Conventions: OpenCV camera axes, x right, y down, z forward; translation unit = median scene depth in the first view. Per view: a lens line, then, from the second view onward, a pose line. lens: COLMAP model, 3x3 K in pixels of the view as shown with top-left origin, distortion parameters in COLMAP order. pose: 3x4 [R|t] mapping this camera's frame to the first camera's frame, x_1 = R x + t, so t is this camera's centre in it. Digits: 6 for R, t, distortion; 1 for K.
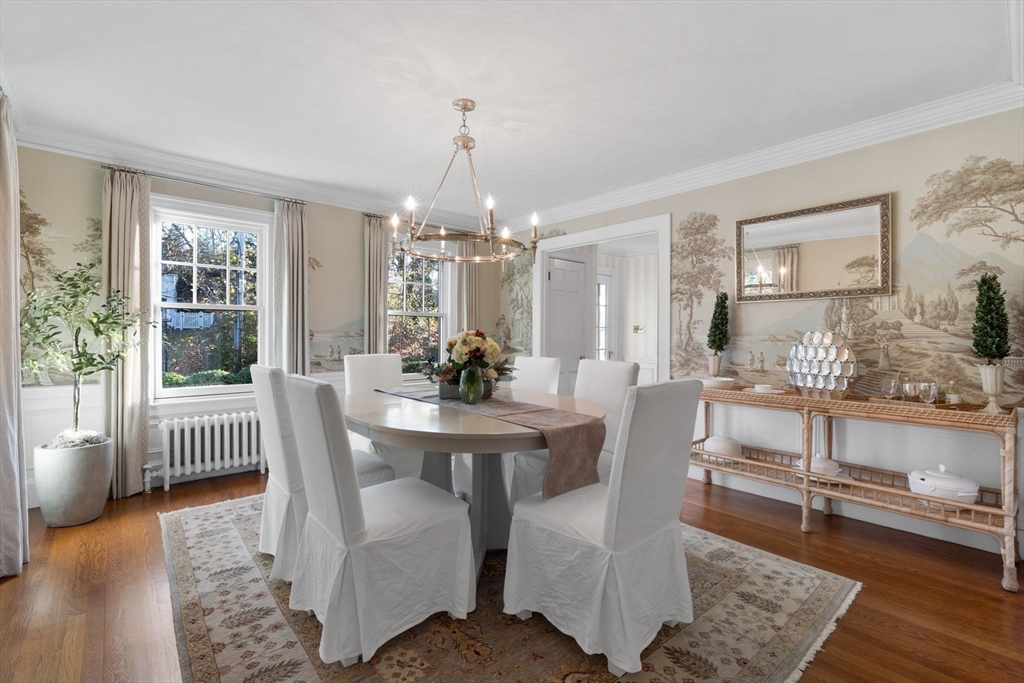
lens RADIAL K [[452.5, 0, 510.0], [0, 452.5, 338.2], [0, 0, 1]] dist [-0.002724, -0.000302]
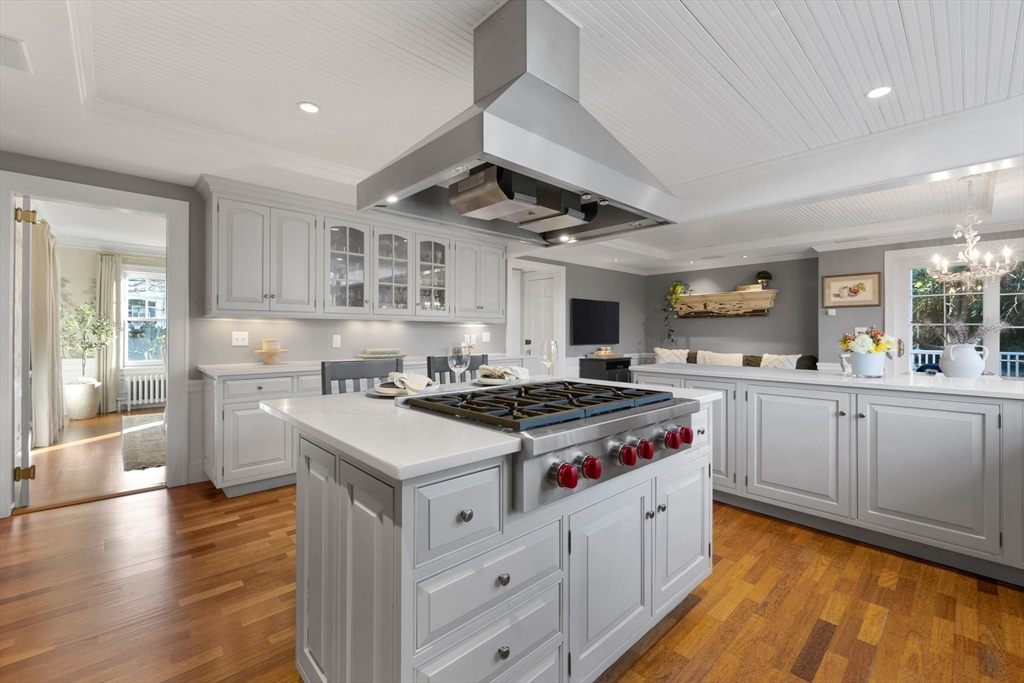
lens RADIAL K [[426.0, 0, 514.1], [0, 426.0, 338.0], [0, 0, 1]] dist [0.001825, 0.000207]
pose [[0.999170, -0.000193, 0.040745, 0.927113], [0.000505, 0.999971, -0.007656, 0.024425], [-0.040742, 0.007671, 0.999140, -1.028631]]
